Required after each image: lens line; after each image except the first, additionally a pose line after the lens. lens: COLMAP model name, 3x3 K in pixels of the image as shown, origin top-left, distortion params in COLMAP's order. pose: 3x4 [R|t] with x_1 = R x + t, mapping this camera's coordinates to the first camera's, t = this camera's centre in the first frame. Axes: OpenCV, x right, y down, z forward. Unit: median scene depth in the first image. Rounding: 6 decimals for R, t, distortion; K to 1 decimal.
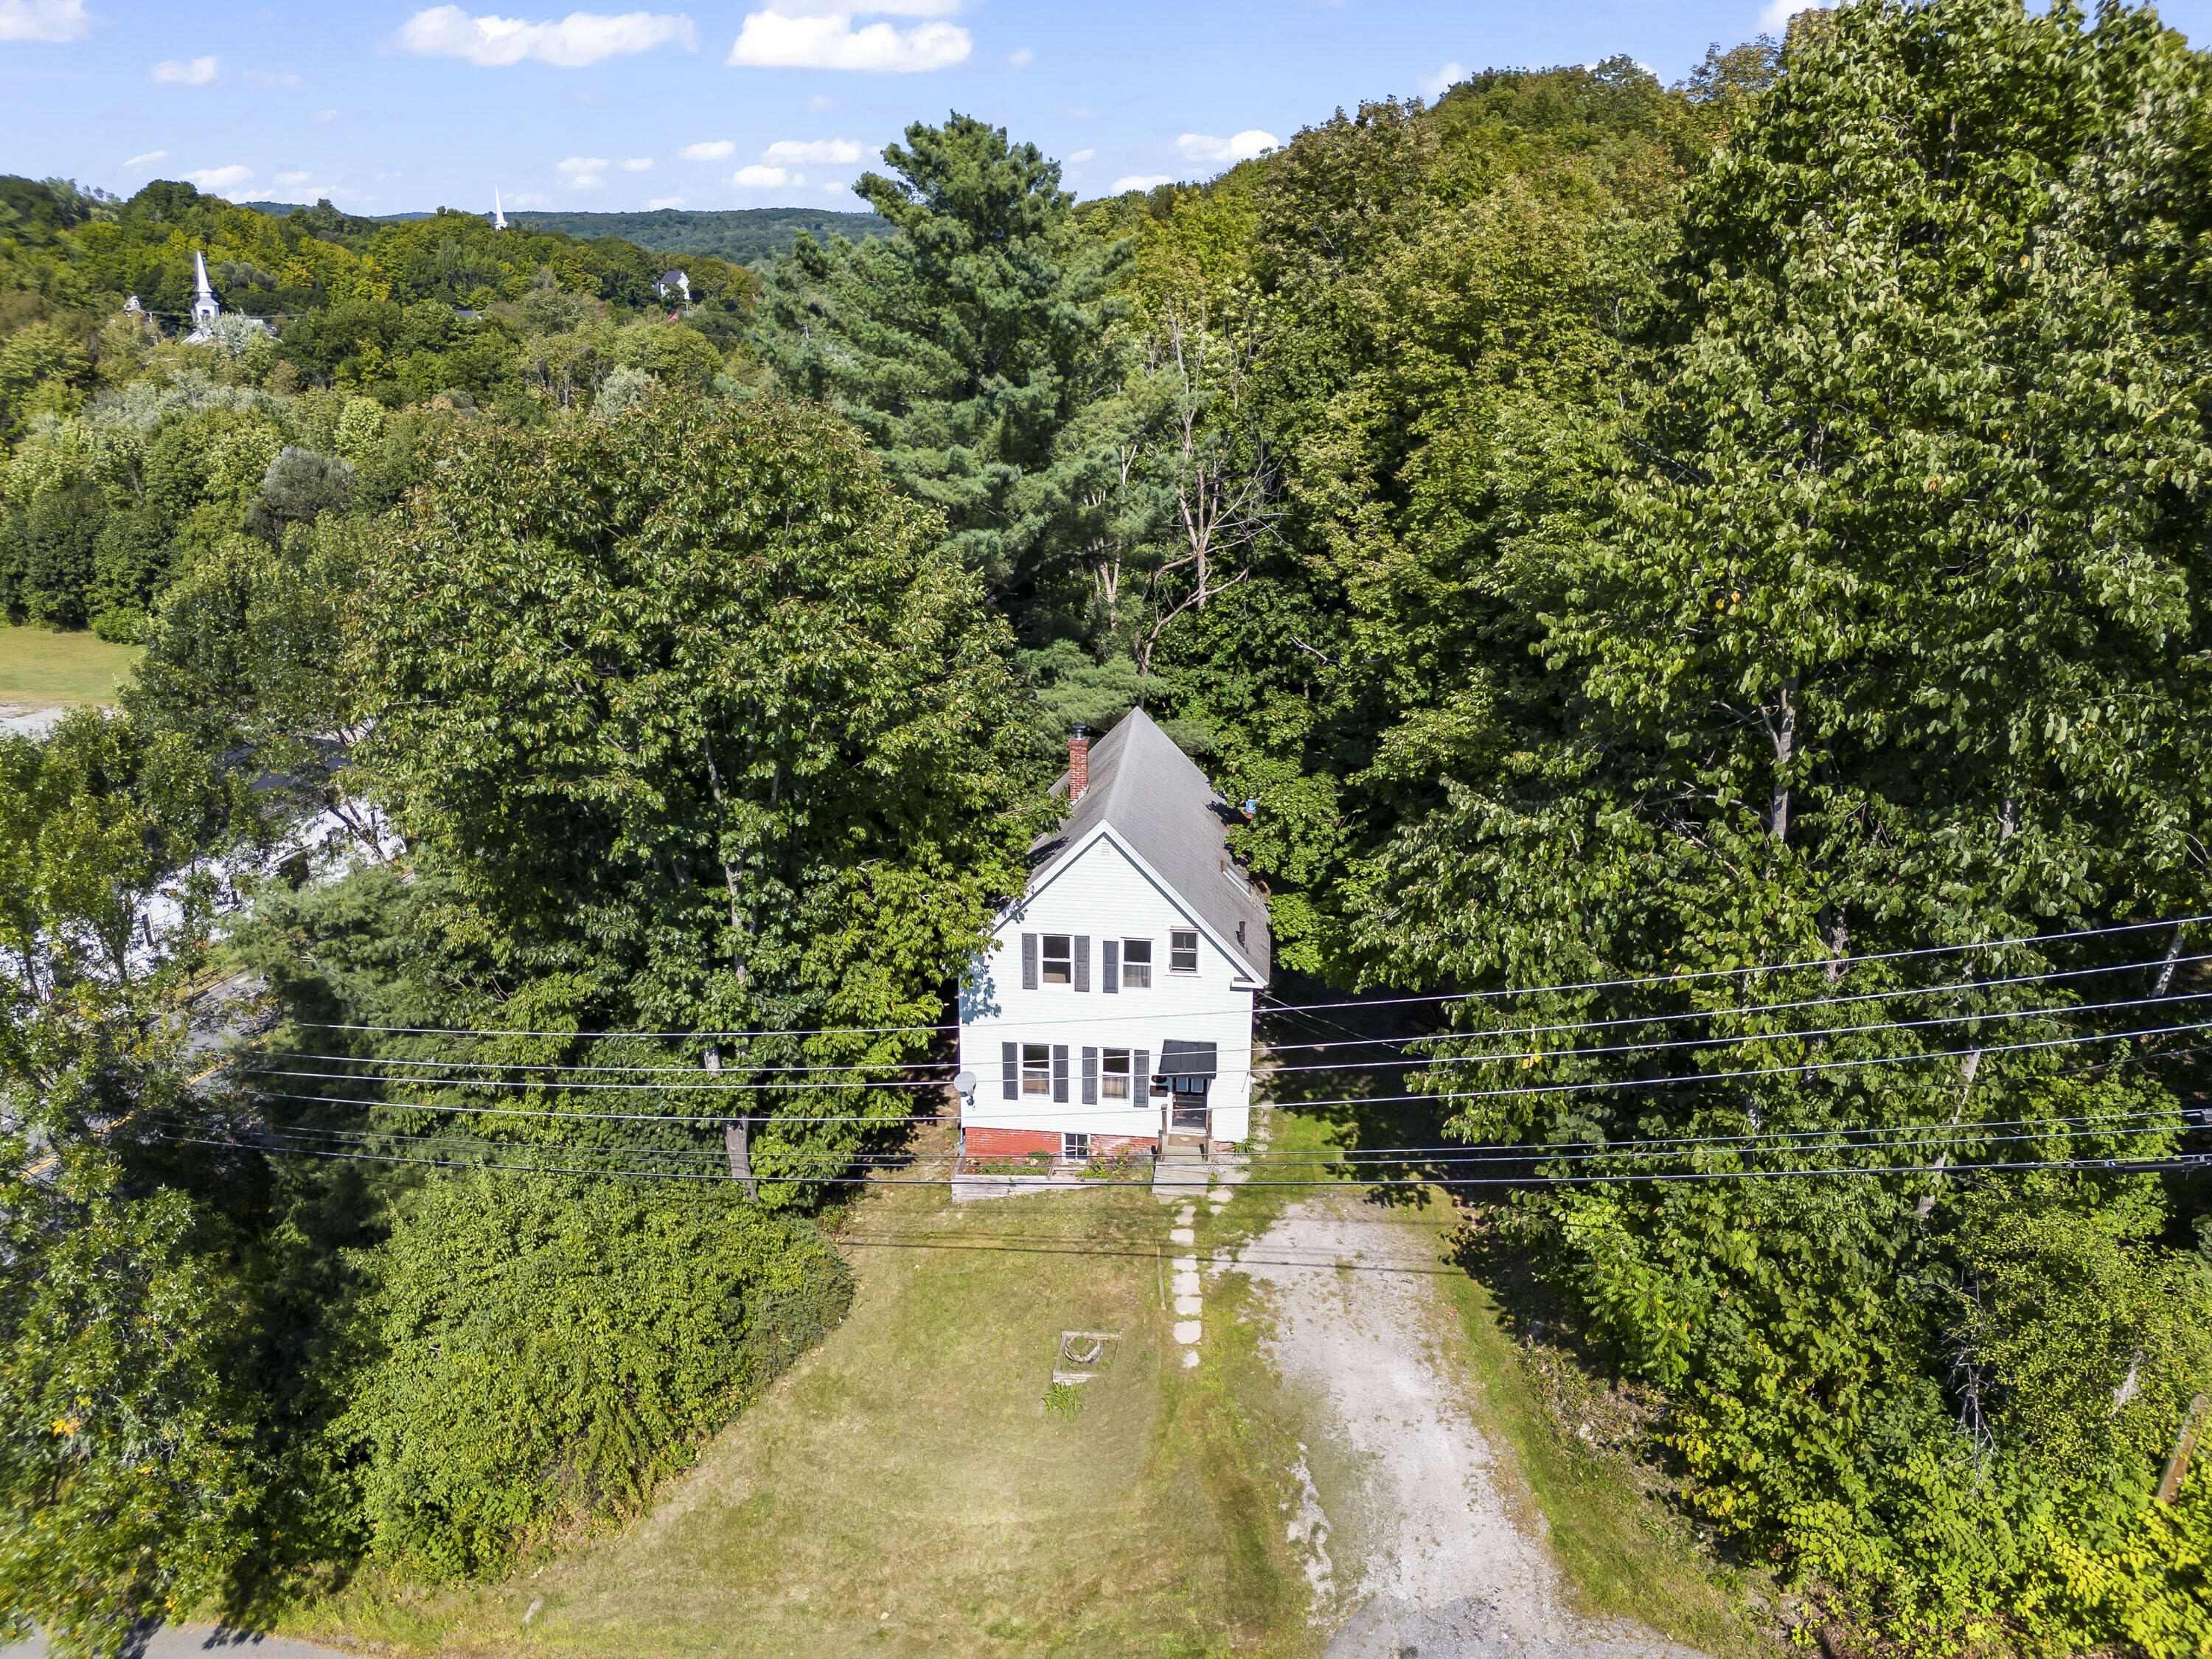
lens RADIAL K [[1630.2, 0, 1101.0], [0, 1630.2, 813.2], [0, 0, 1]] dist [0.076267, -0.043021]
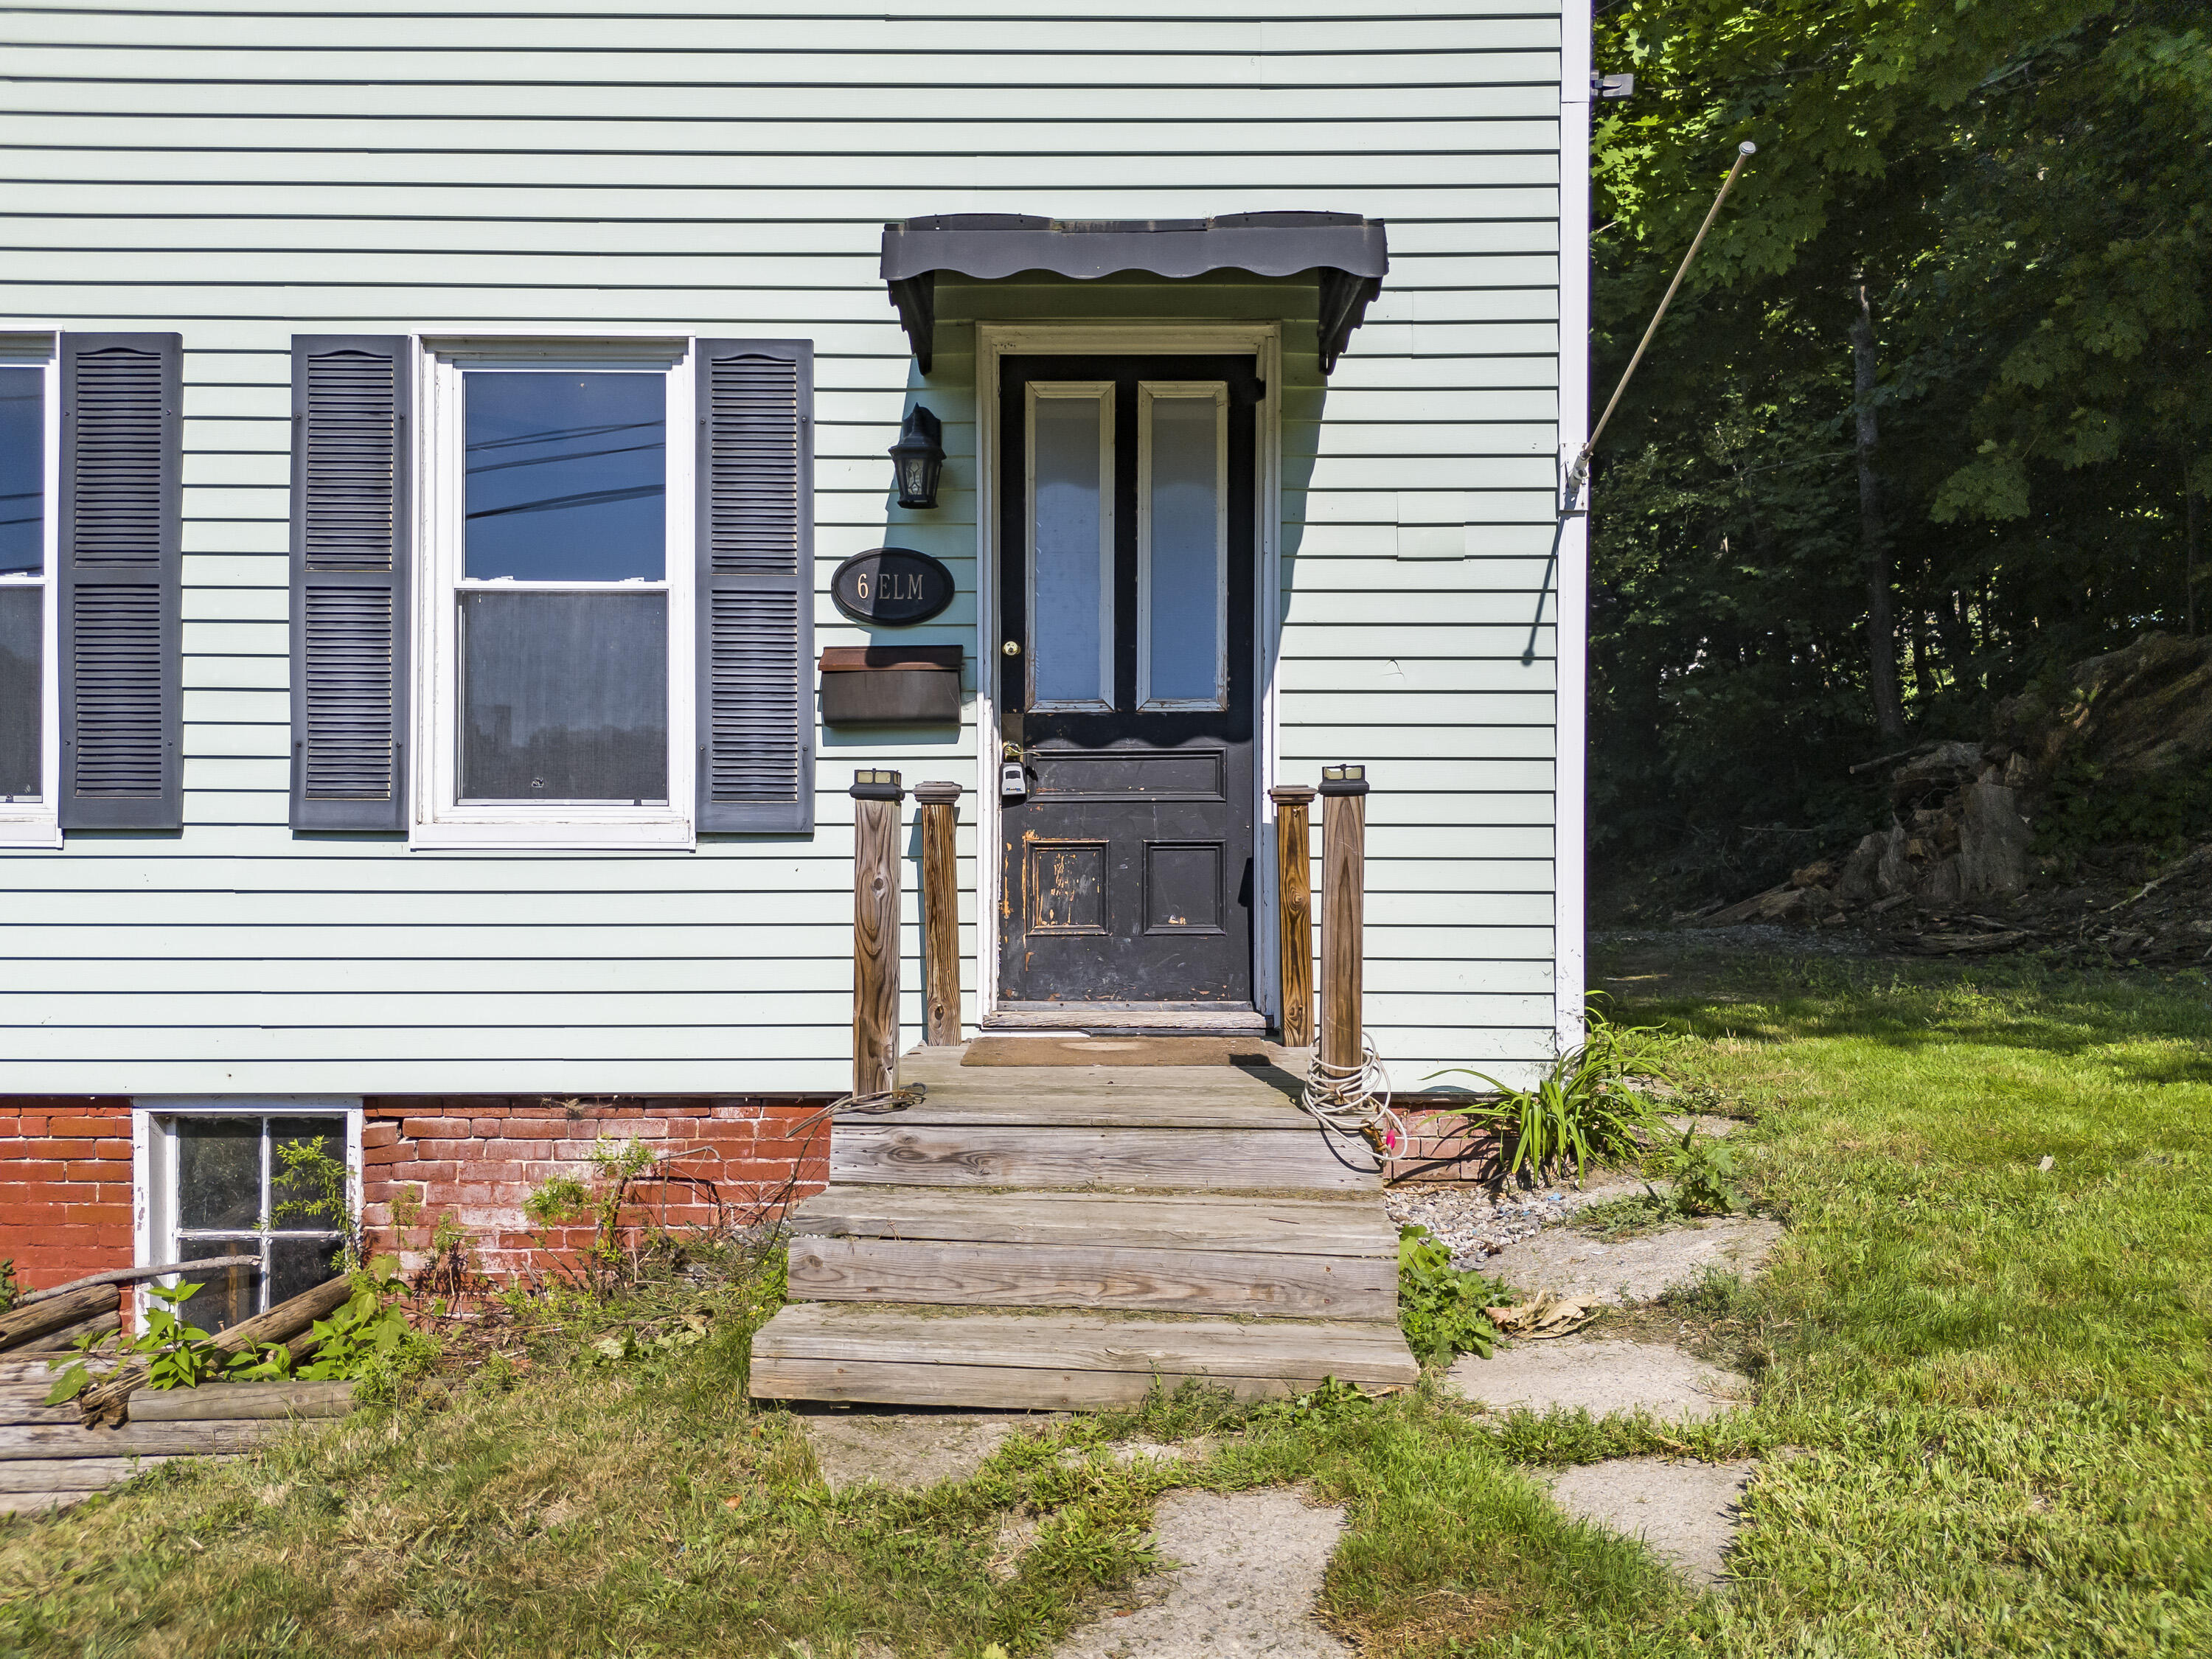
lens RADIAL K [[1630.2, 0, 1113.4], [0, 1630.2, 845.3], [0, 0, 1]] dist [0.076267, -0.043021]
pose [[0.994379, -0.002816, 0.105838, 0.039647], [0.037053, 0.945684, -0.322968, 0.228009], [-0.099179, 0.325074, 0.940473, 0.893635]]
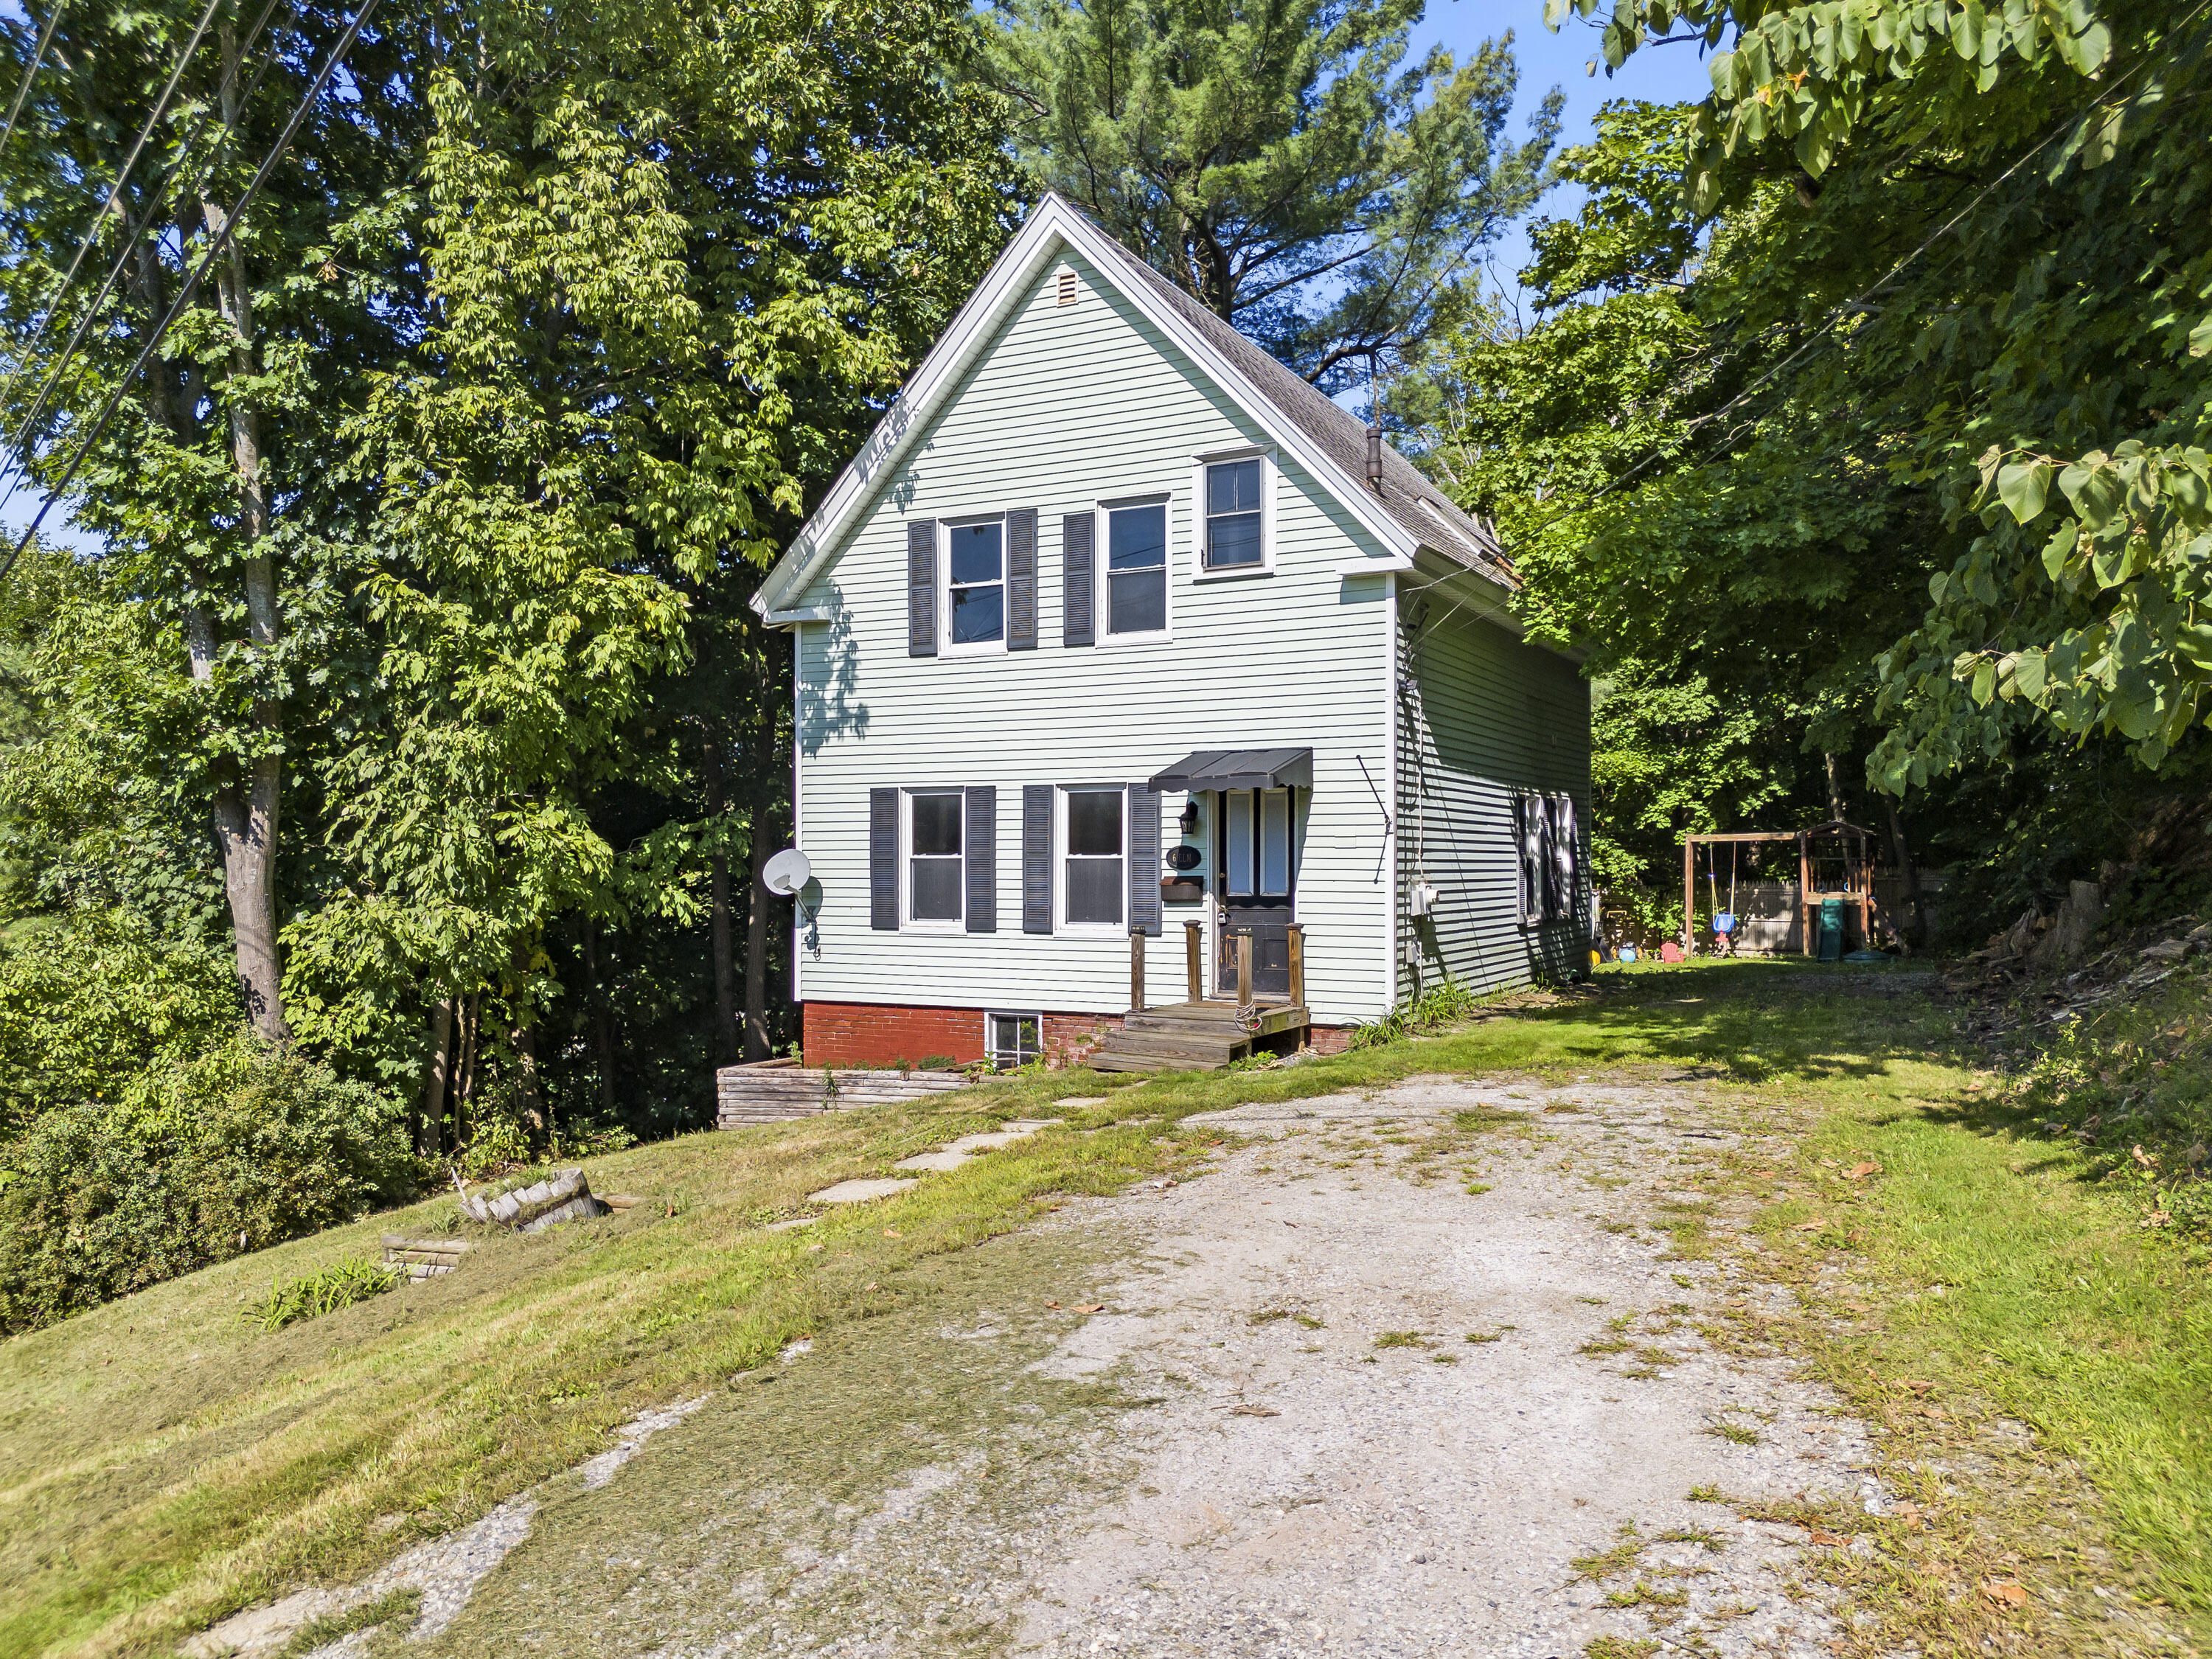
lens RADIAL K [[1630.2, 0, 1121.3], [0, 1630.2, 869.2], [0, 0, 1]] dist [0.076267, -0.043021]
pose [[0.932846, -0.003907, -0.360255, 0.172091], [-0.112354, 0.946918, -0.301201, 0.295568], [0.342309, 0.321450, 0.882890, 0.638725]]
